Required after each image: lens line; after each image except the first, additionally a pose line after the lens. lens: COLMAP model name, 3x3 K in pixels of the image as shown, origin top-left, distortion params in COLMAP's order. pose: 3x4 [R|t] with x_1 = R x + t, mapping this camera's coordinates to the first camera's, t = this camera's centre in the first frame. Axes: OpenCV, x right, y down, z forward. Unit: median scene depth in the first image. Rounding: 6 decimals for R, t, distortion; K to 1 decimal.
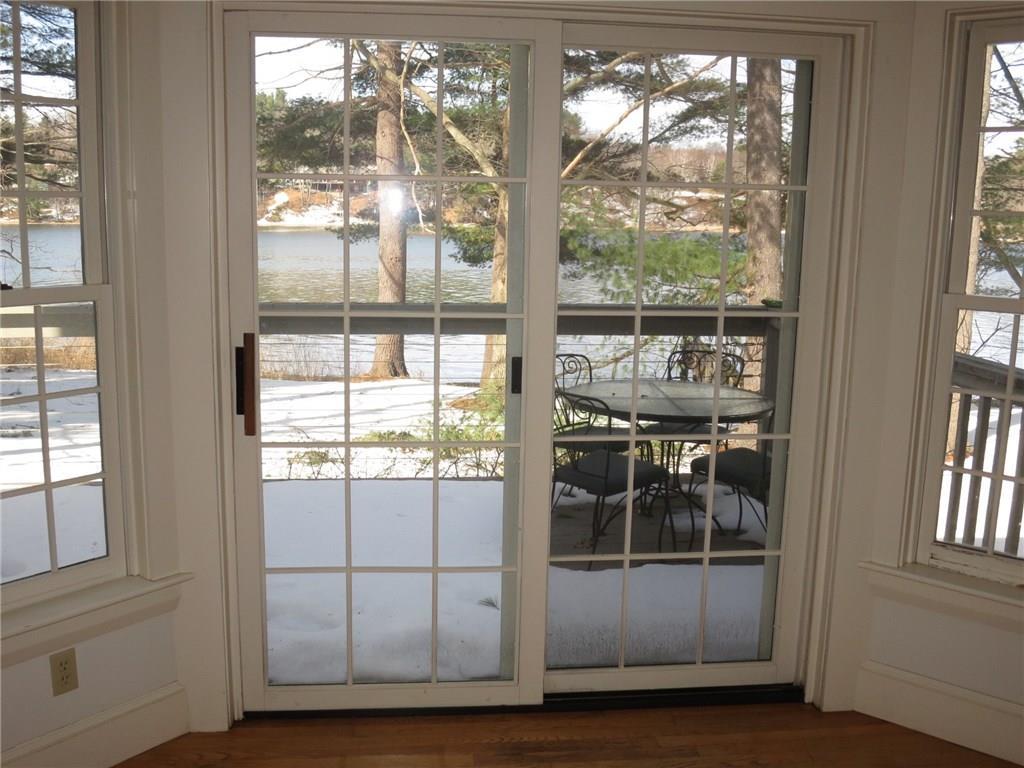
lens RADIAL K [[1085.8, 0, 513.3], [0, 1085.8, 387.0], [0, 0, 1]] dist [-0.047254, 0.000000]
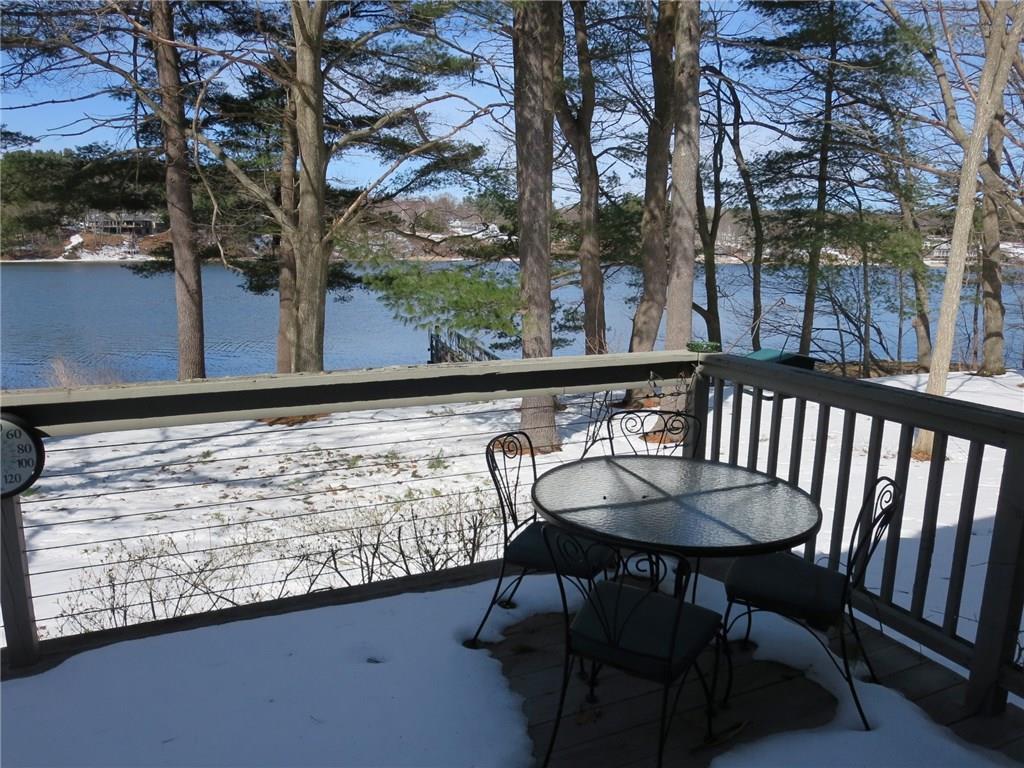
lens RADIAL K [[771.1, 0, 510.6], [0, 771.1, 384.7], [0, 0, 1]] dist [0.007603, -0.005053]
pose [[0.956321, -0.064045, 0.285216, -0.020590], [0.059459, 0.997925, 0.024722, -0.015960], [-0.286207, -0.006683, 0.958144, 0.099943]]
